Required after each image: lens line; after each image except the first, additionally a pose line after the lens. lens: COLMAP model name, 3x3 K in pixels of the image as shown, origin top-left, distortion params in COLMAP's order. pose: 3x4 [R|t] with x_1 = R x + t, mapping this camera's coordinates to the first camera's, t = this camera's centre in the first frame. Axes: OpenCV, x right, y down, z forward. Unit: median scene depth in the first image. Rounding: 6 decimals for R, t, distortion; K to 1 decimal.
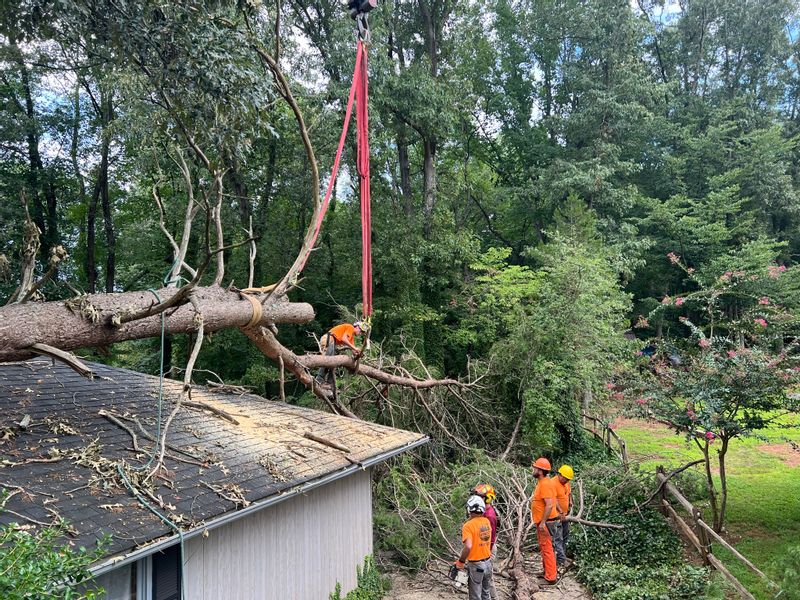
lens RADIAL K [[595.2, 0, 404.9], [0, 595.2, 302.6], [0, 0, 1]] dist [0.051691, -0.045344]
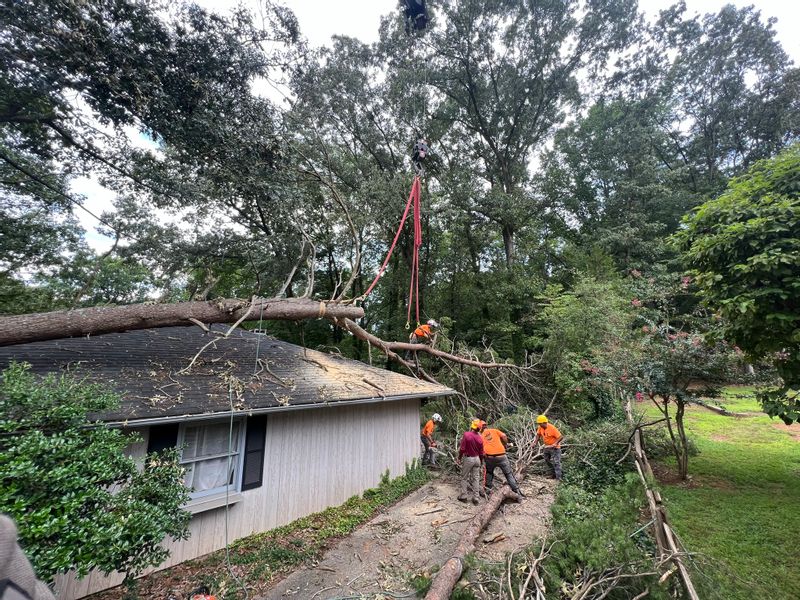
lens RADIAL K [[320.4, 0, 401.3], [0, 320.4, 297.4], [0, 0, 1]] dist [-0.003679, 0.000503]
pose [[0.913055, -0.059238, -0.403512, 0.266825], [0.016135, 0.993867, -0.109396, 0.061051], [0.407518, 0.093374, 0.908411, 0.103972]]
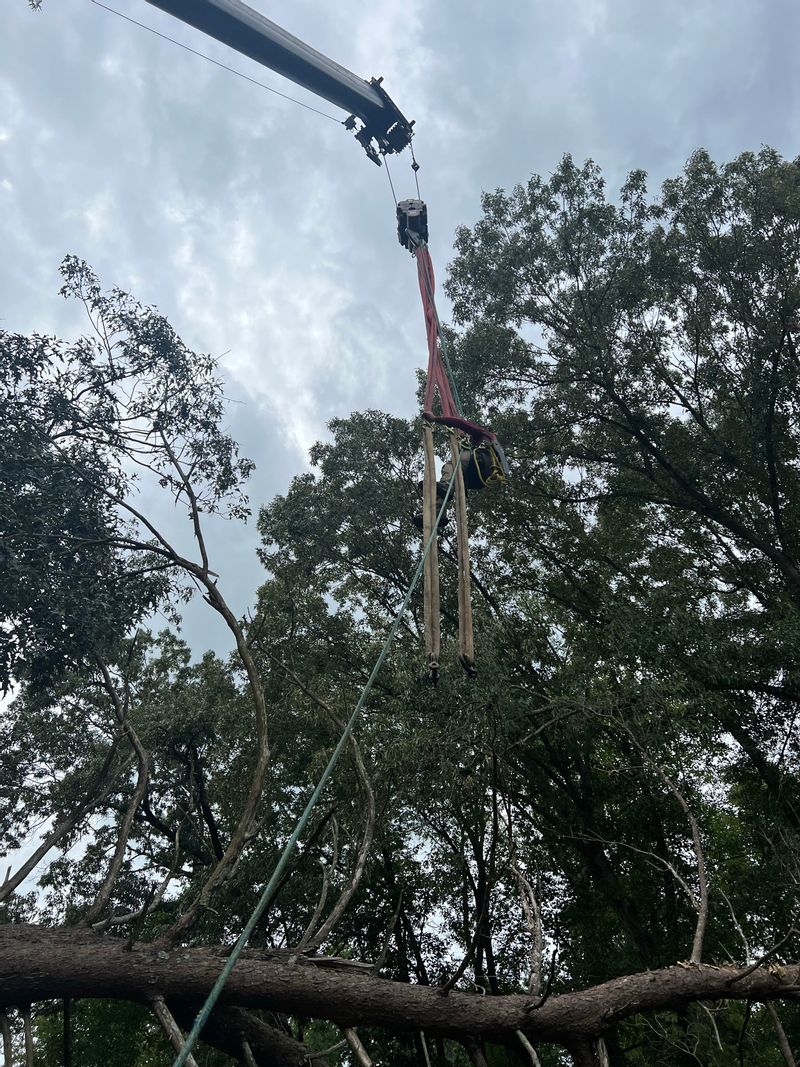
lens RADIAL K [[793.8, 0, 405.5], [0, 793.8, 532.6], [0, 0, 1]] dist [0.051691, -0.045344]
pose [[0.753216, -0.483912, -0.445527, 0.289304], [0.079155, 0.739087, -0.668943, 0.158619], [0.652993, 0.468593, 0.594997, 0.383355]]
